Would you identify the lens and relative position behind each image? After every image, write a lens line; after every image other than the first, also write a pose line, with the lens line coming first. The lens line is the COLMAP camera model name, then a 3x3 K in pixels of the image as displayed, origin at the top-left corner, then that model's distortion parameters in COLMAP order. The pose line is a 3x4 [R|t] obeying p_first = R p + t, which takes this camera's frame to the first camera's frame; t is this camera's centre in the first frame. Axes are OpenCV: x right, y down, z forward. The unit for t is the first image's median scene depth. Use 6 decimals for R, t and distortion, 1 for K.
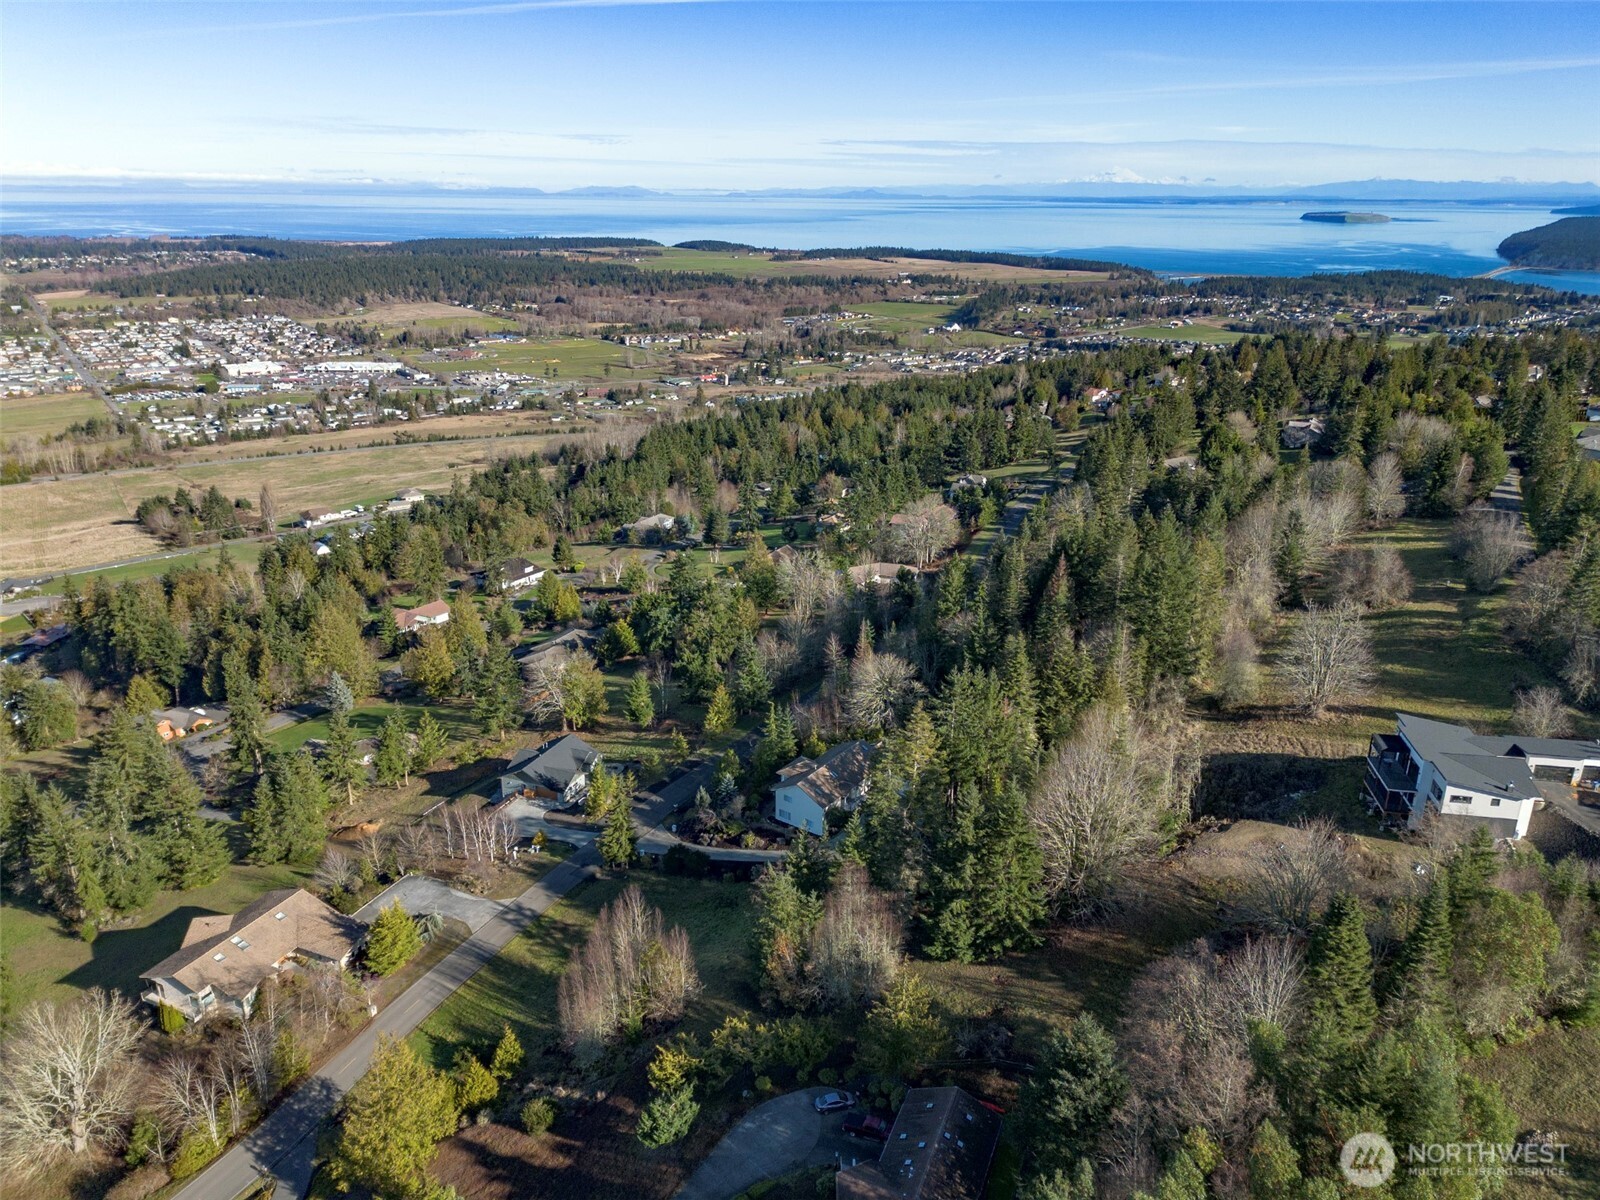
lens RADIAL K [[1137.6, 0, 800.0], [0, 1137.6, 600.0], [0, 0, 1]] dist [0.081125, -0.083214]
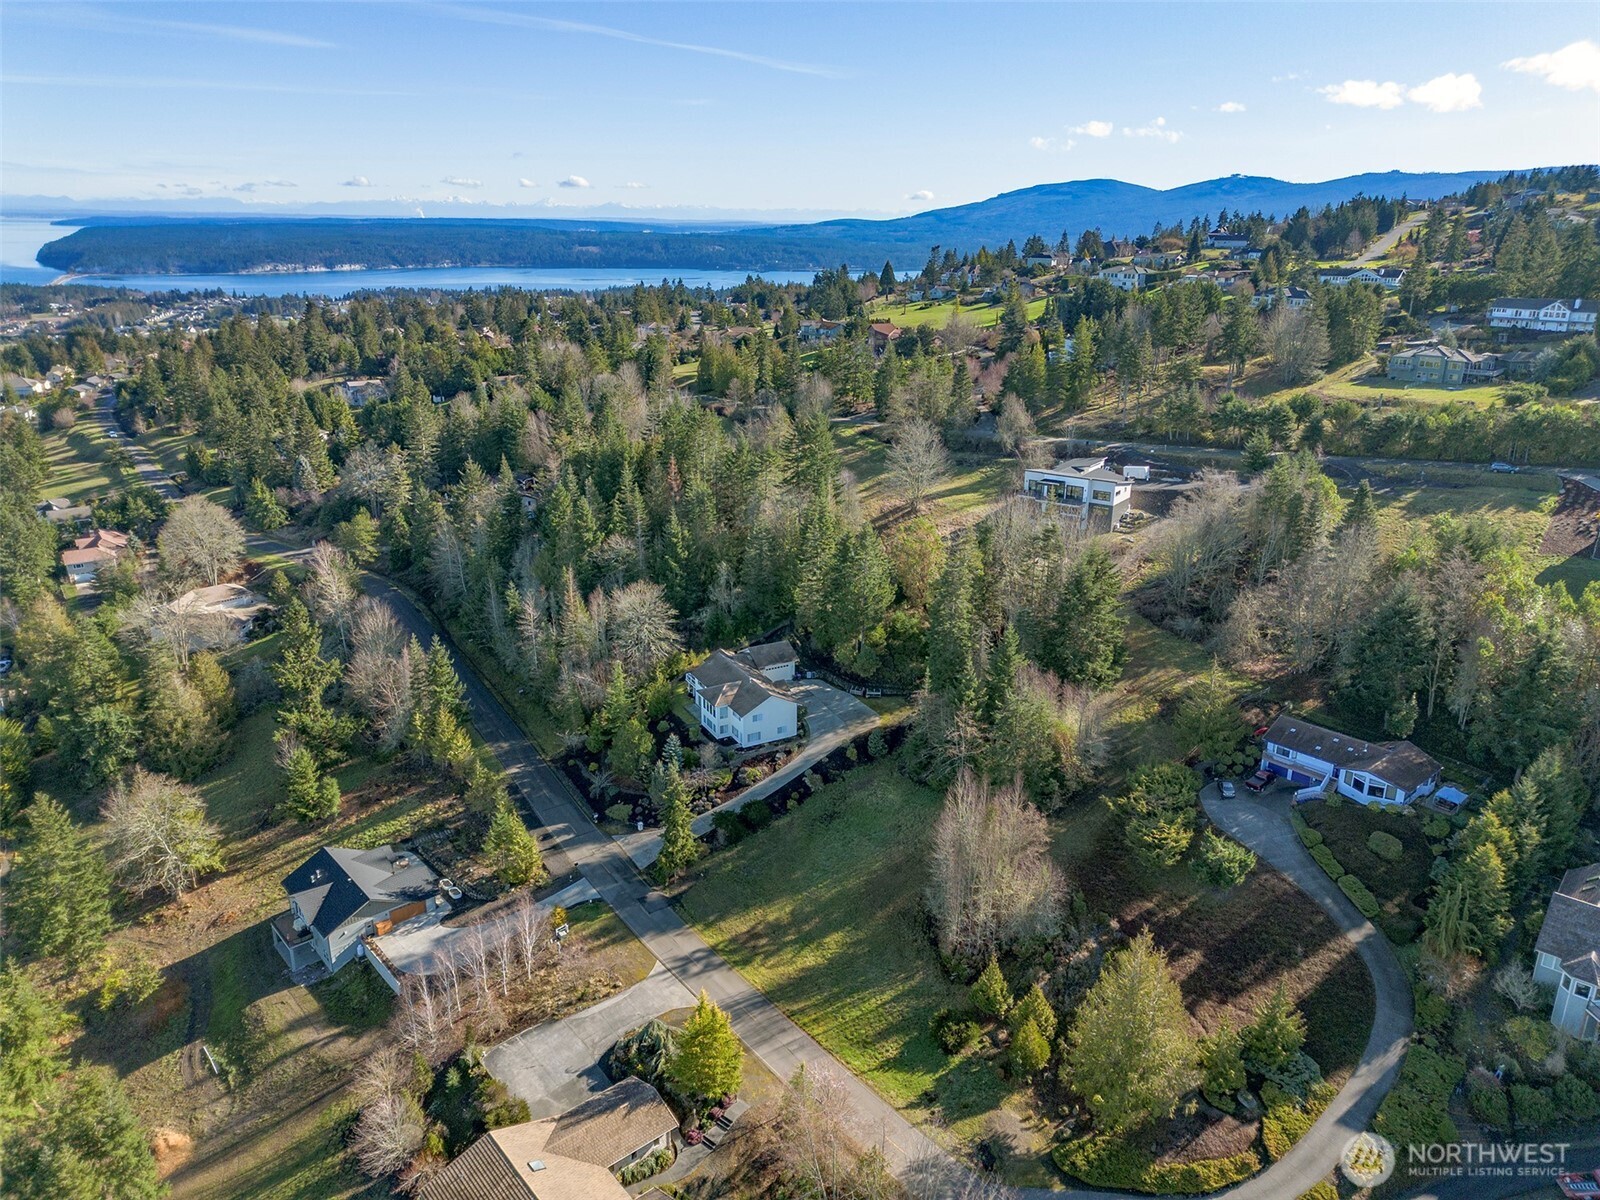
lens RADIAL K [[1121.0, 0, 800.0], [0, 1121.0, 600.0], [0, 0, 1]] dist [0.079445, -0.084868]
pose [[0.441113, -0.294697, 0.847687, -0.432426], [0.299367, 0.938766, 0.170578, -0.037340], [-0.846049, 0.178525, 0.502325, 0.278378]]
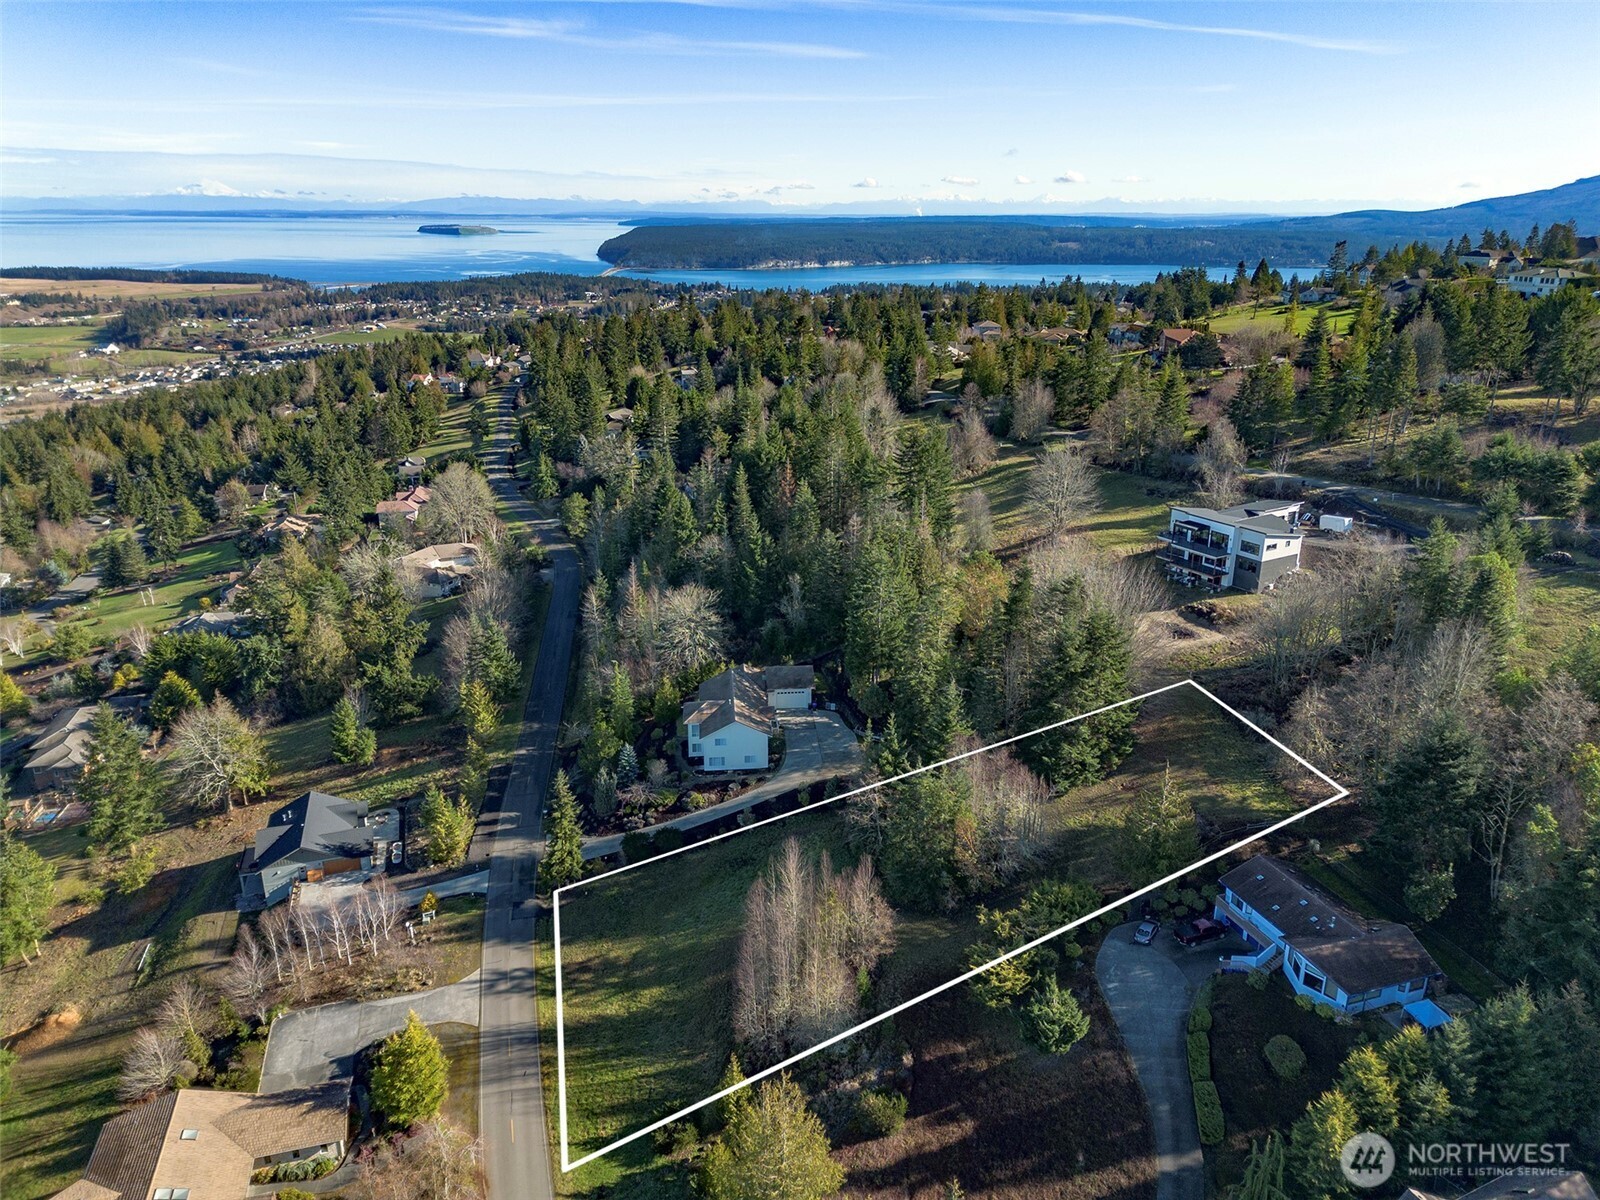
lens RADIAL K [[1121.0, 0, 800.0], [0, 1121.0, 600.0], [0, 0, 1]] dist [0.079445, -0.084868]
pose [[0.761089, -0.219285, 0.610457, -0.272845], [0.223431, 0.972156, 0.070649, 0.010340], [-0.608951, 0.082625, 0.788893, 0.148449]]
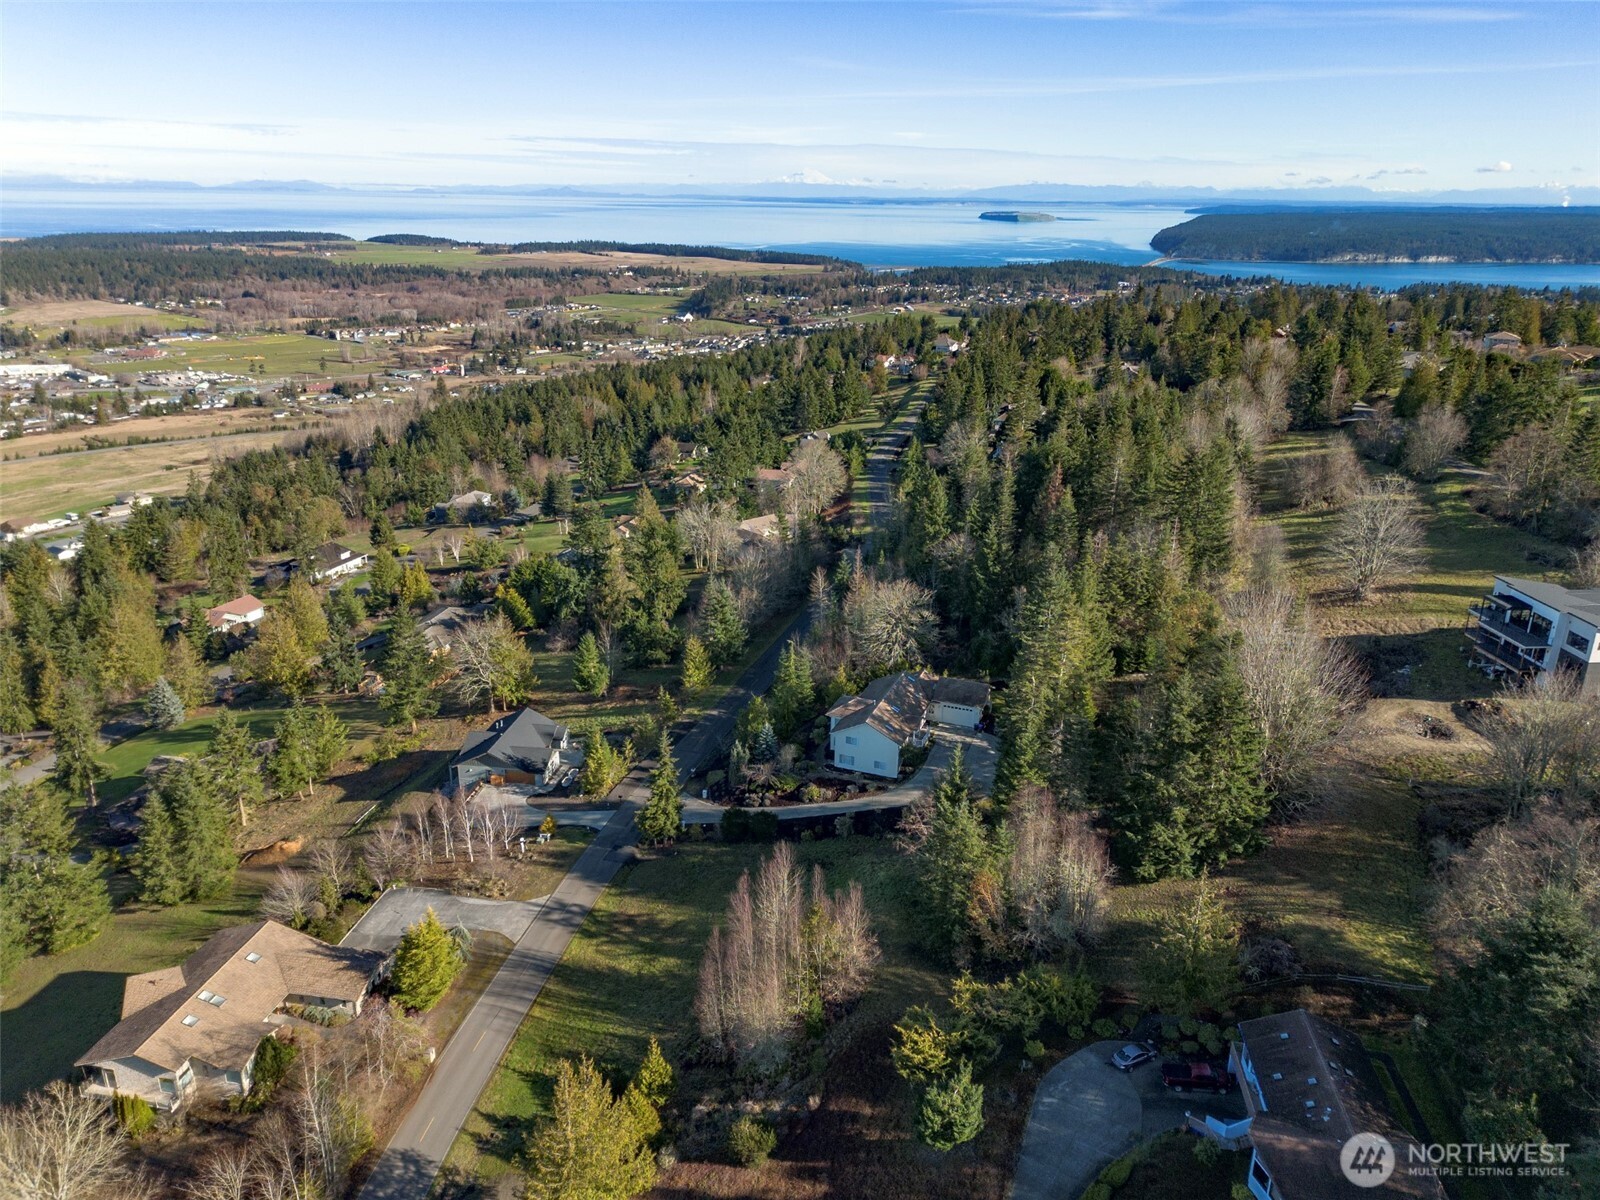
lens RADIAL K [[1137.6, 0, 800.0], [0, 1137.6, 600.0], [0, 0, 1]] dist [0.081125, -0.083214]
pose [[0.969852, -0.077879, 0.230916, -0.138016], [0.077638, 0.996930, 0.010144, 0.031941], [-0.230997, 0.008089, 0.972921, 0.094437]]
